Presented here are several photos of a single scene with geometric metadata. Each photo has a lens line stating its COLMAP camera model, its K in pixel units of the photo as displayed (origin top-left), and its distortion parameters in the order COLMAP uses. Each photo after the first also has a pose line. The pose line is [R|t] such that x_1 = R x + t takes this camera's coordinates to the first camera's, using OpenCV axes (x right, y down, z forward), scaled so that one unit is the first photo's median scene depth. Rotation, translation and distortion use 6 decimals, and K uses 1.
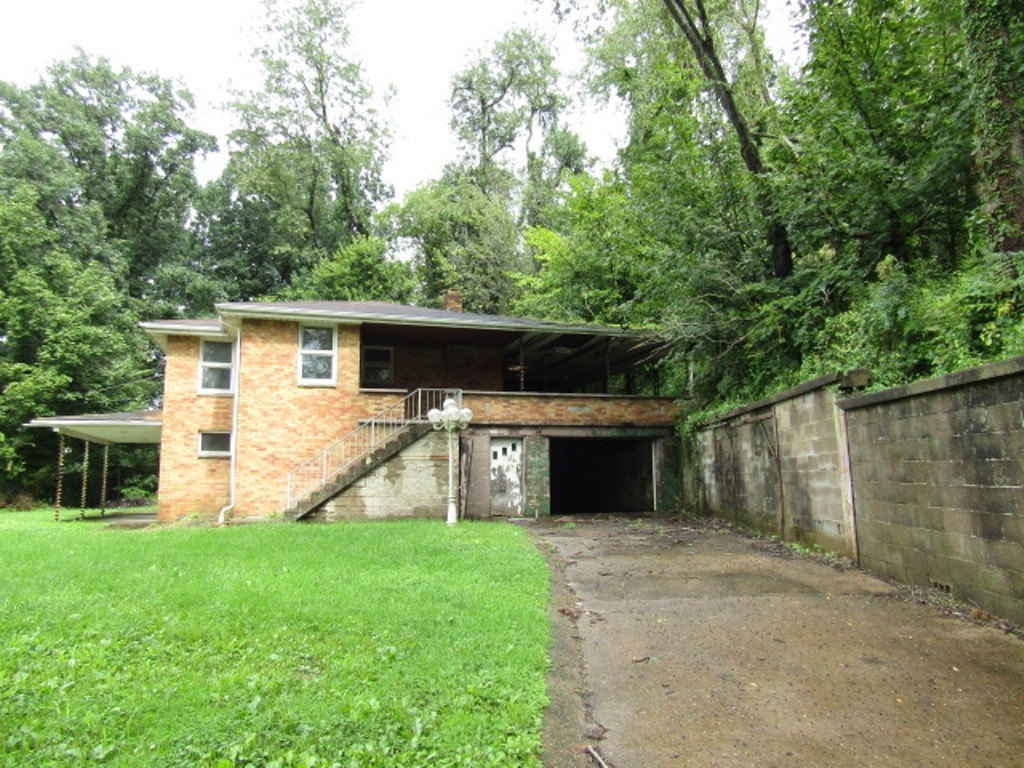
lens RADIAL K [[739.0, 0, 512.0], [0, 739.0, 384.0], [0, 0, 1]] dist [-0.004396, 0.007805]
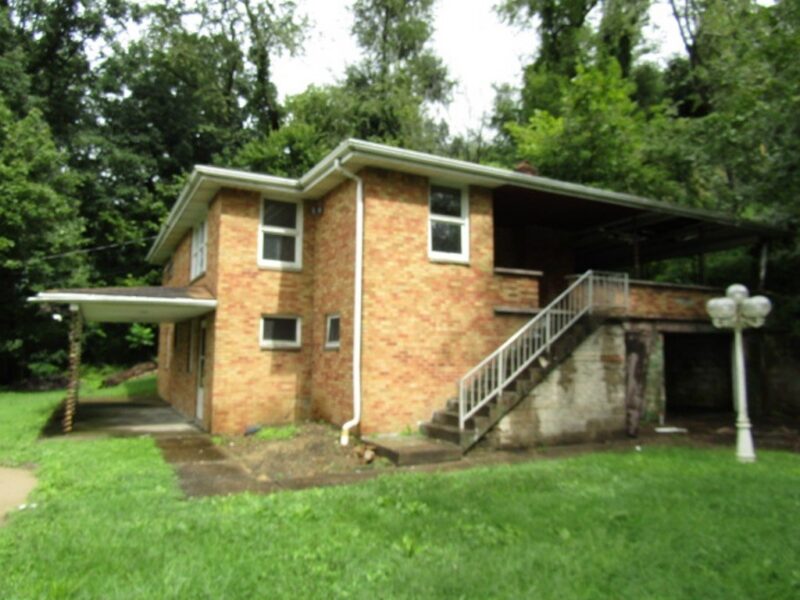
lens RADIAL K [[561.8, 0, 400.0], [0, 561.8, 300.0], [0, 0, 1]] dist [-0.019296, 0.001138]
pose [[0.979977, 0.033659, 0.196245, -0.399650], [-0.042233, 0.998320, 0.039669, 0.019467], [-0.194581, -0.047162, 0.979752, 0.402290]]
